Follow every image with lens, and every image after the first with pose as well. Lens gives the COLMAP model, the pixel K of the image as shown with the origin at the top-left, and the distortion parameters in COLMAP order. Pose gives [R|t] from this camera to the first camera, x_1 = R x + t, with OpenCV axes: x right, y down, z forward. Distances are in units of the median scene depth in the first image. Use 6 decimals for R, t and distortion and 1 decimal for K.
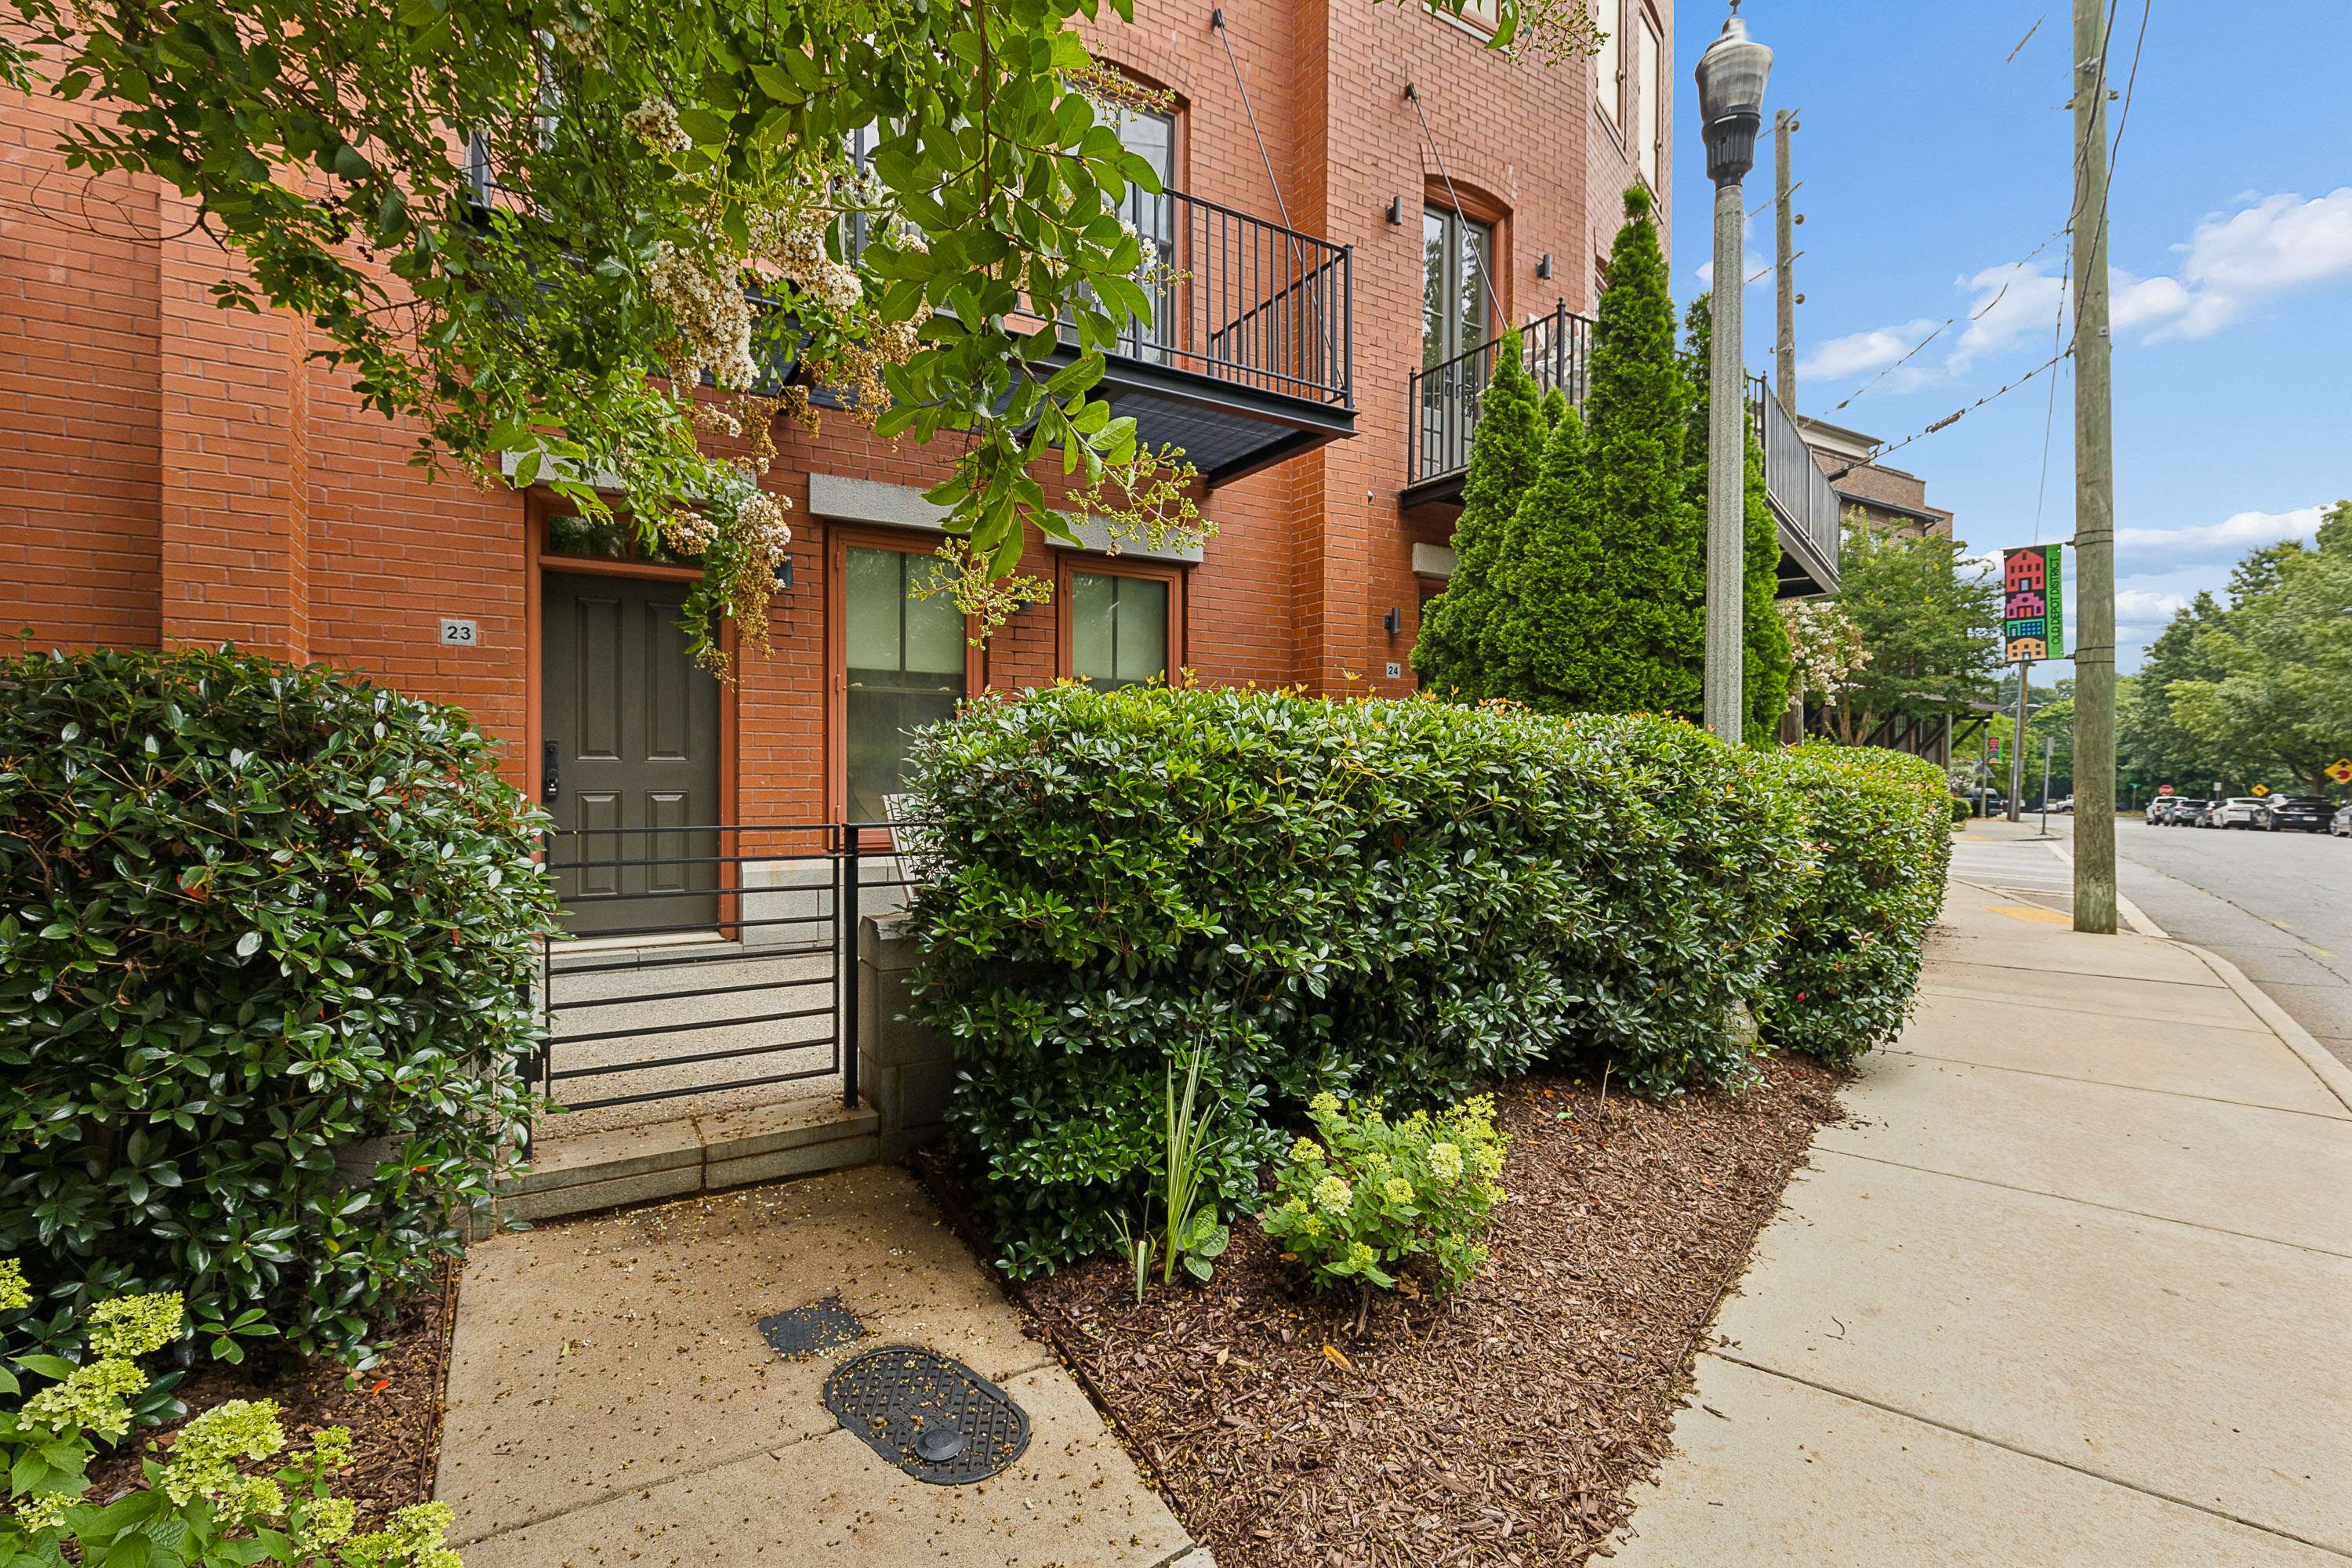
lens RADIAL K [[1053.3, 0, 1176.0], [0, 1053.3, 784.0], [0, 0, 1]] dist [0.001110, 0.000722]
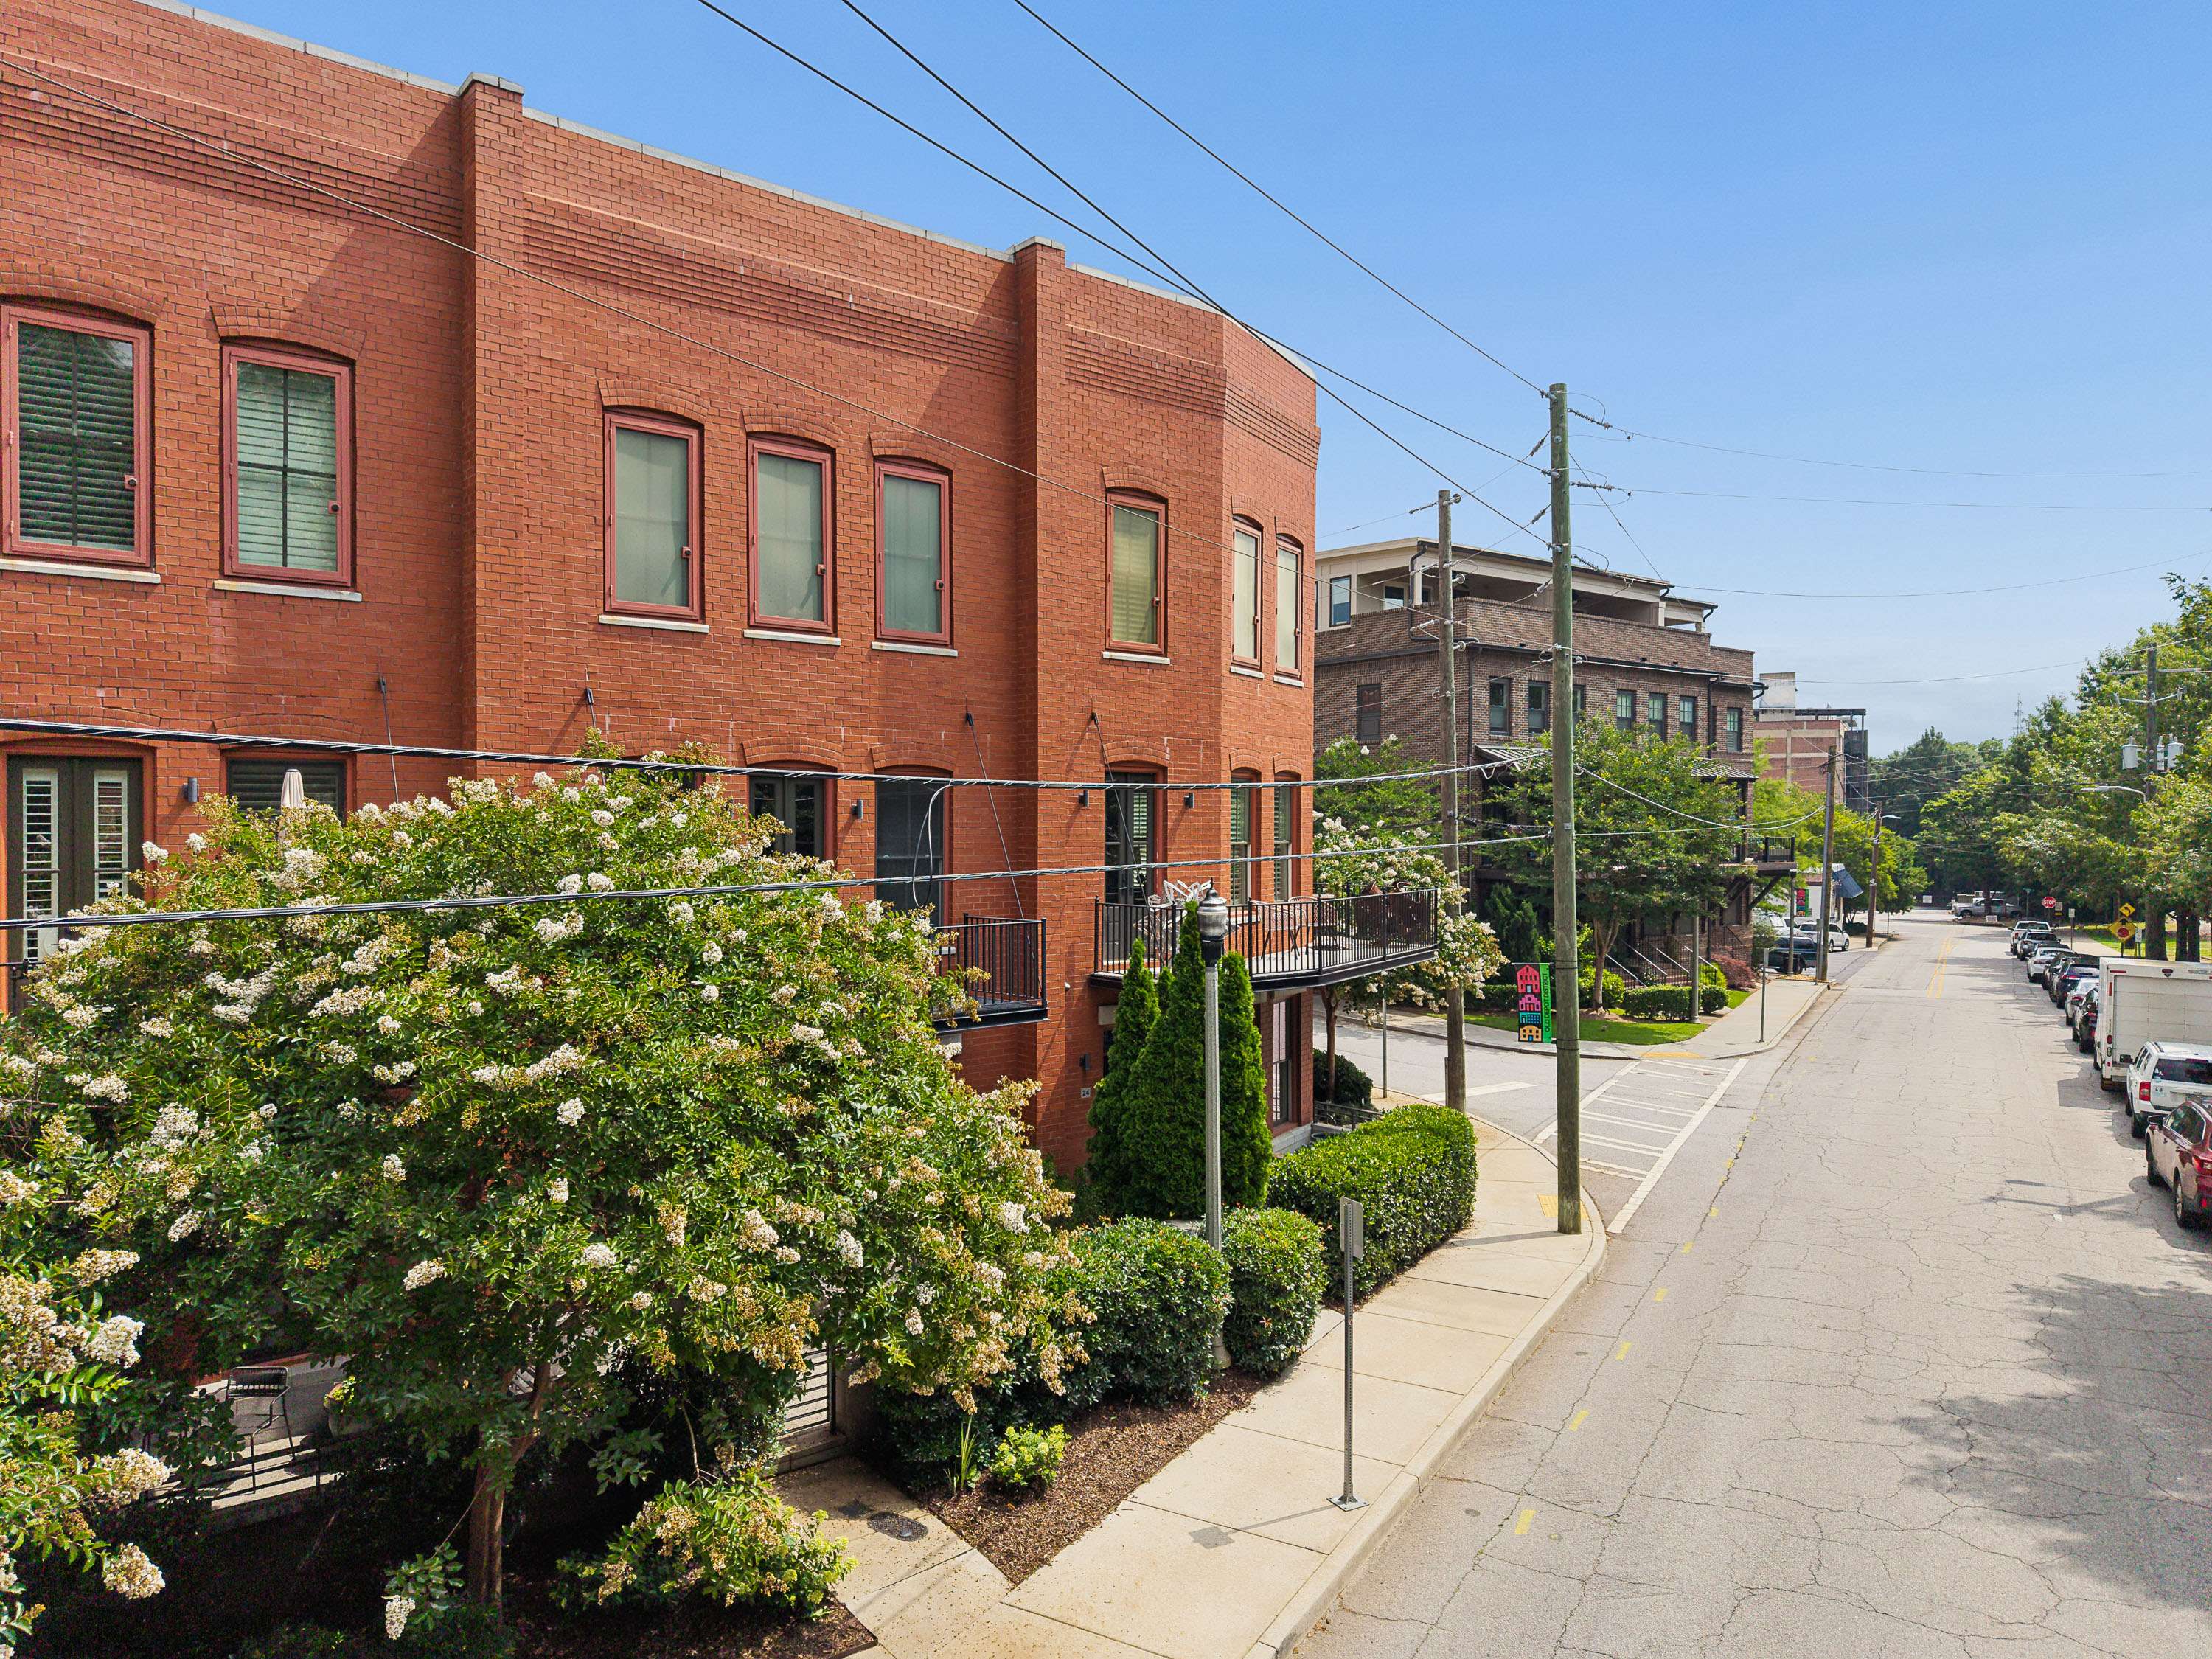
lens RADIAL K [[1483.7, 0, 1103.8], [0, 1483.7, 844.4], [0, 0, 1]] dist [0.003664, -0.005157]
pose [[0.990140, -0.005271, 0.139981, -0.201283], [0.005212, 0.999986, 0.000788, -1.492856], [-0.139983, -0.000051, 0.990154, -3.536666]]
